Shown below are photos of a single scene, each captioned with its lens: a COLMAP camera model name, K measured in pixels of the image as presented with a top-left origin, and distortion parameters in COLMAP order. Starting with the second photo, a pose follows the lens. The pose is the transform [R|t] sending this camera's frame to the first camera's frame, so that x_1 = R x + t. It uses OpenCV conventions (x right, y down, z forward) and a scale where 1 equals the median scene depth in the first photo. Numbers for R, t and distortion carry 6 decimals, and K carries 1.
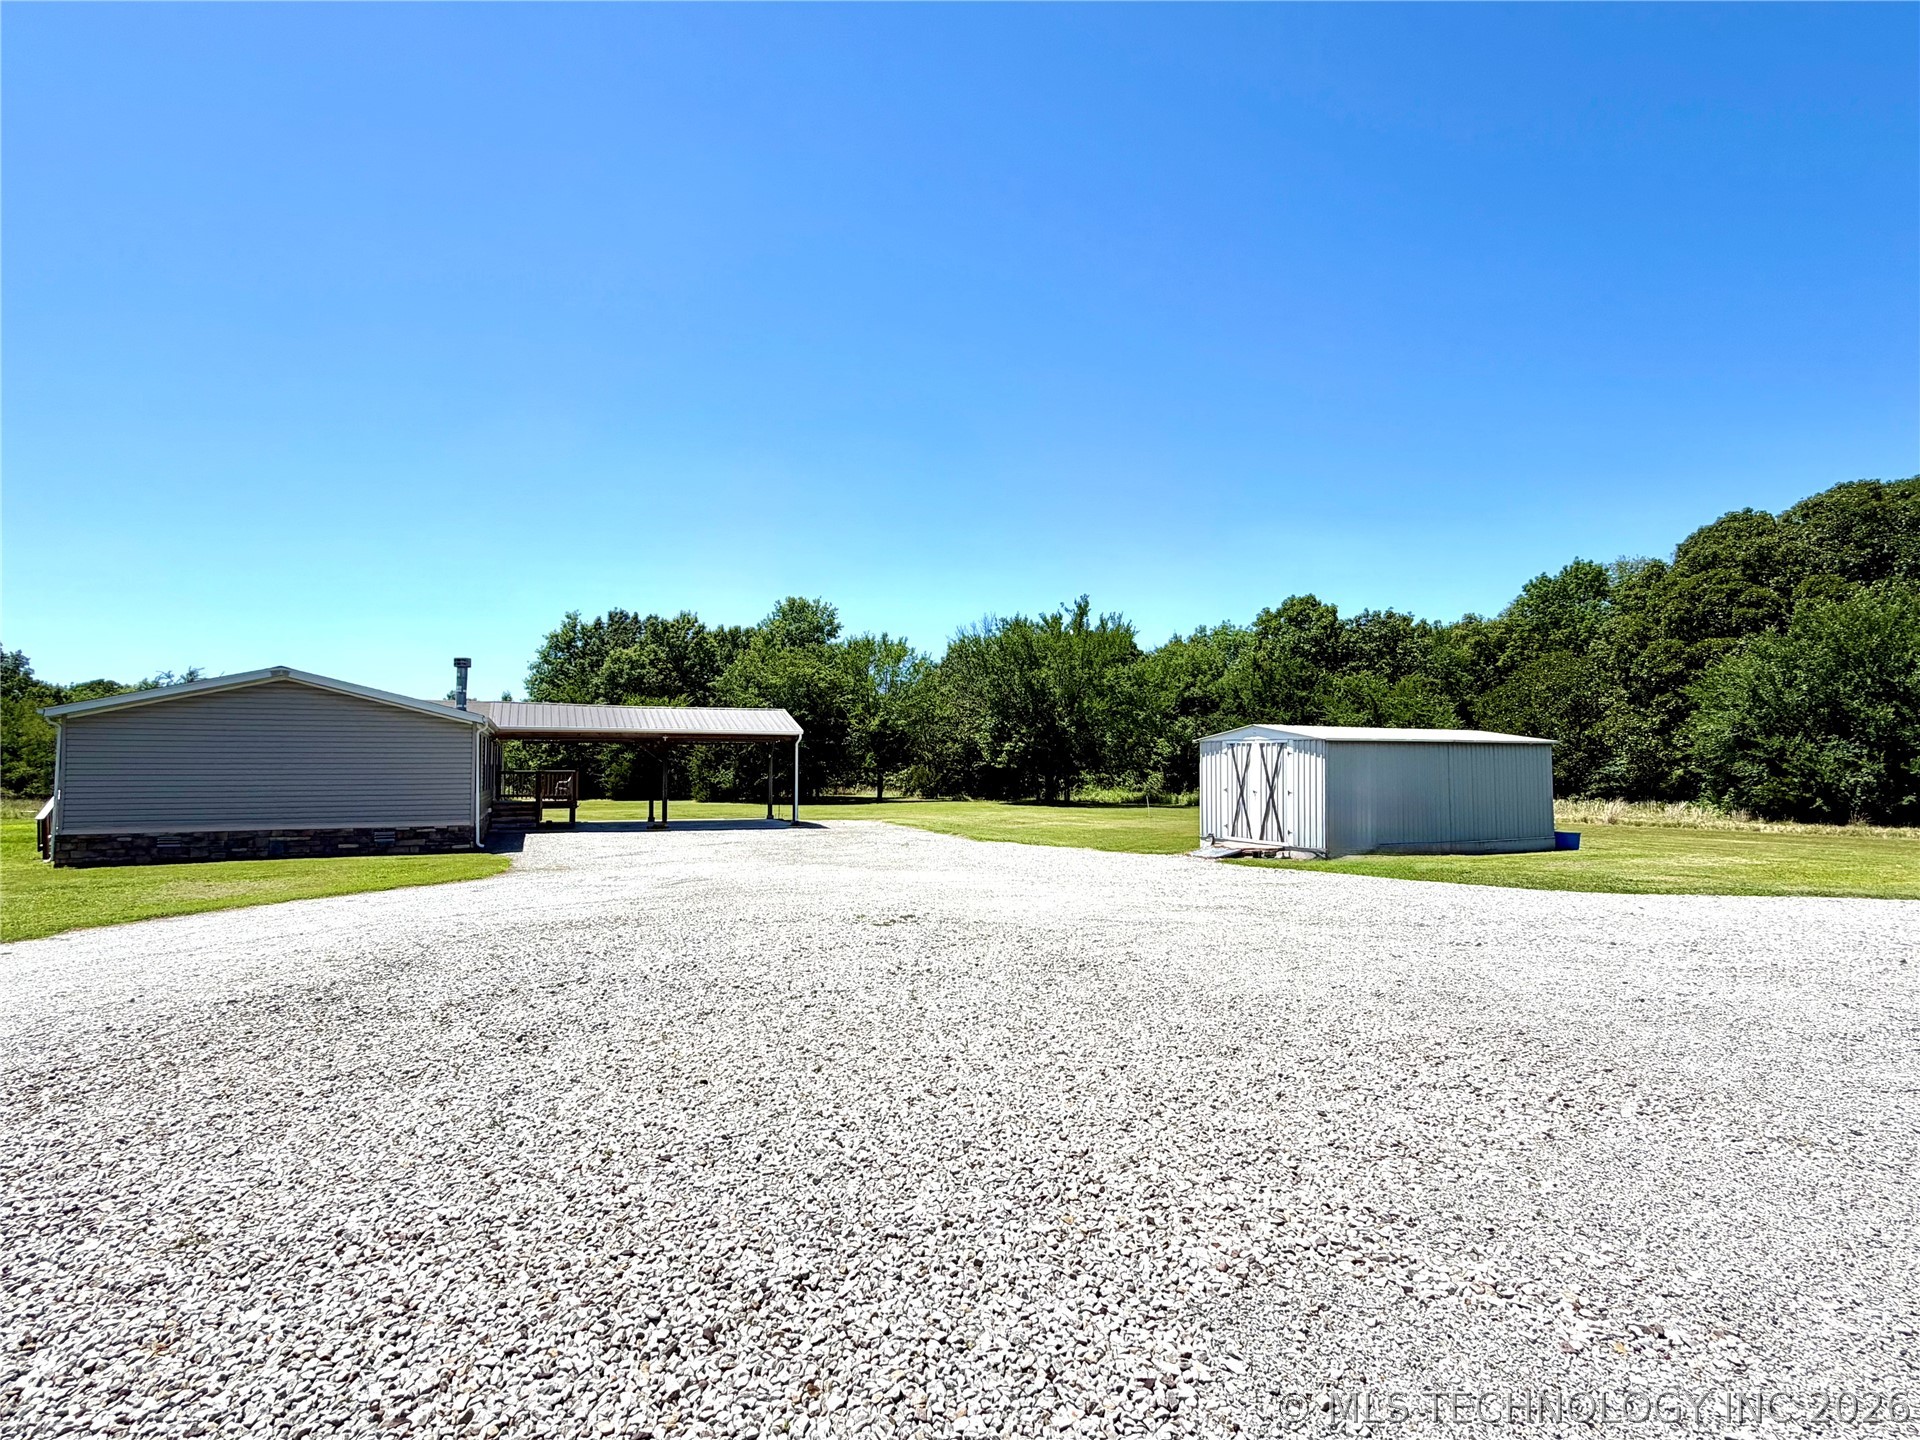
lens RADIAL K [[960.5, 0, 960.0], [0, 960.5, 720.0], [0, 0, 1]] dist [0.001558, 0.000227]
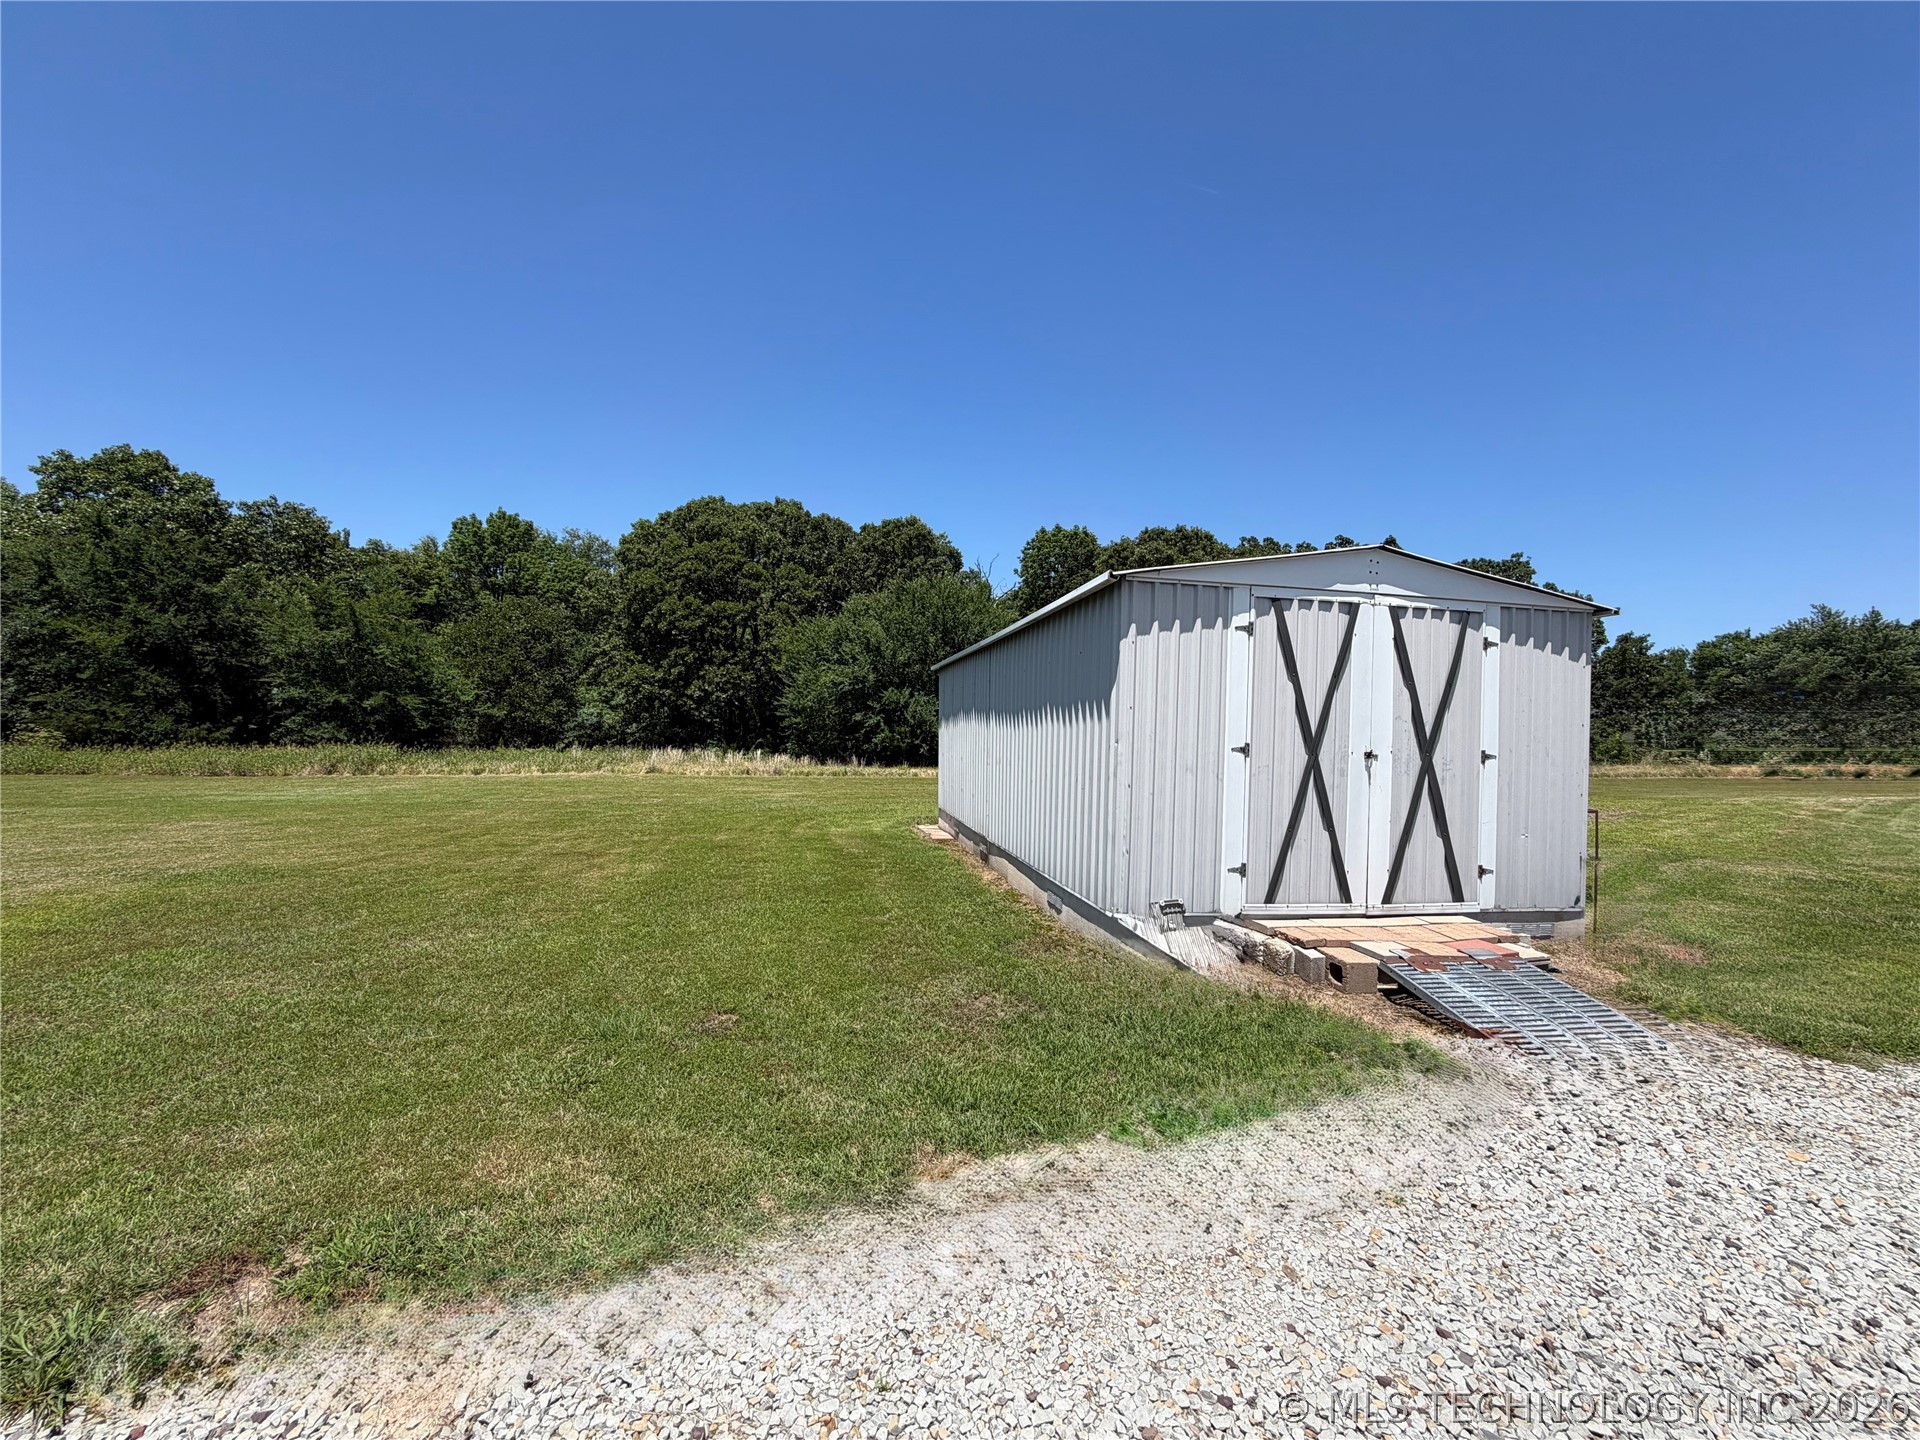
lens RADIAL K [[768.2, 0, 960.0], [0, 768.2, 720.0], [0, 0, 1]] dist [-0.000919, 0.000221]
pose [[0.287610, 0.019347, 0.957552, 0.017916], [-0.069417, 0.997588, 0.000694, 0.044581], [-0.955229, -0.066670, 0.288259, 0.657928]]
